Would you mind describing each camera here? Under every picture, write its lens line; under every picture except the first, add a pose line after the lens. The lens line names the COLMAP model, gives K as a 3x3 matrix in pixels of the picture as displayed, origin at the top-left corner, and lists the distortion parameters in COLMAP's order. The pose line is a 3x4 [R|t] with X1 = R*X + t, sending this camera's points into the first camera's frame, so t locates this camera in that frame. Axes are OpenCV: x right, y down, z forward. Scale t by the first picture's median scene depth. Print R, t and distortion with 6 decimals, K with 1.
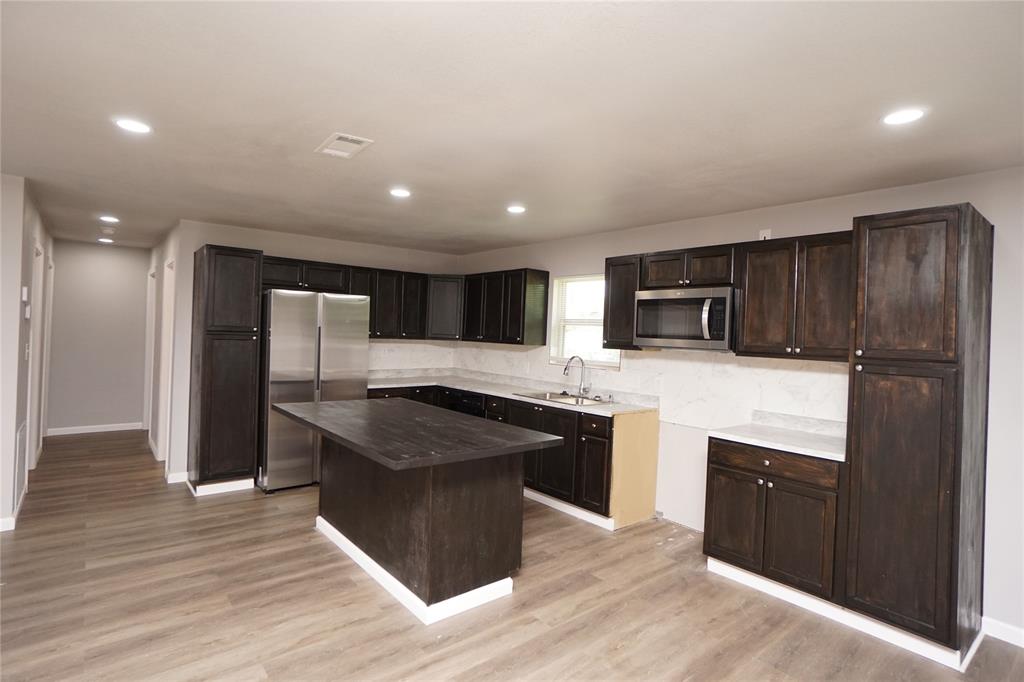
lens RADIAL K [[513.4, 0, 511.9], [0, 513.4, 337.1], [0, 0, 1]] dist [-0.001481, -0.000098]
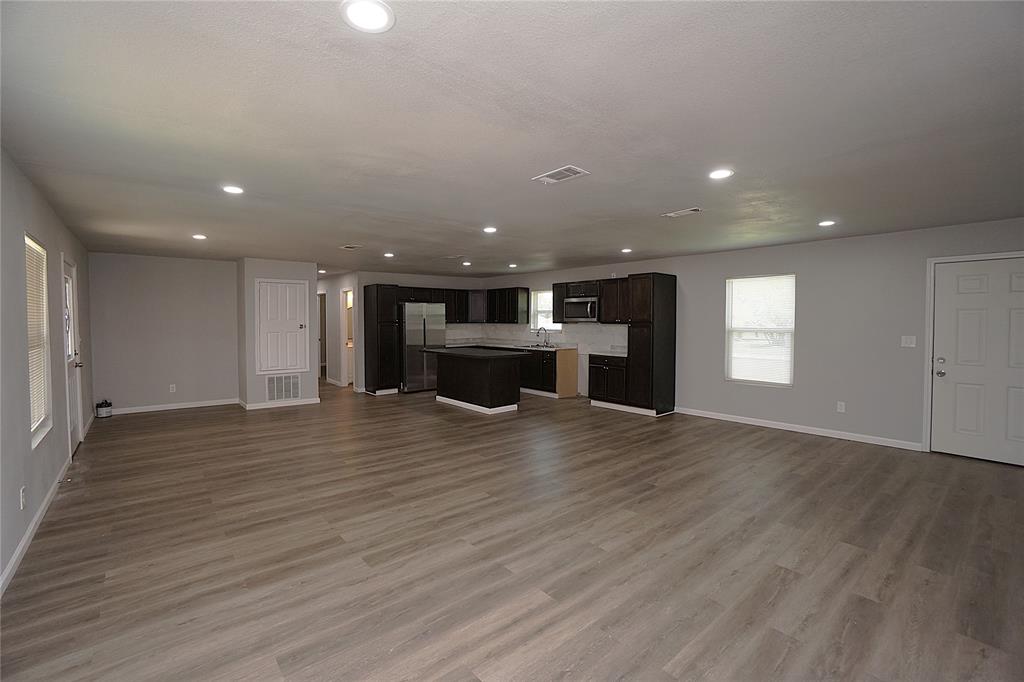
lens RADIAL K [[448.0, 0, 511.1], [0, 448.0, 338.0], [0, 0, 1]] dist [0.001088, 0.000057]
pose [[0.999362, -0.034496, 0.009293, -0.028018], [0.034188, 0.998920, 0.031453, 0.016556], [-0.010368, -0.031115, 0.999462, -0.942904]]
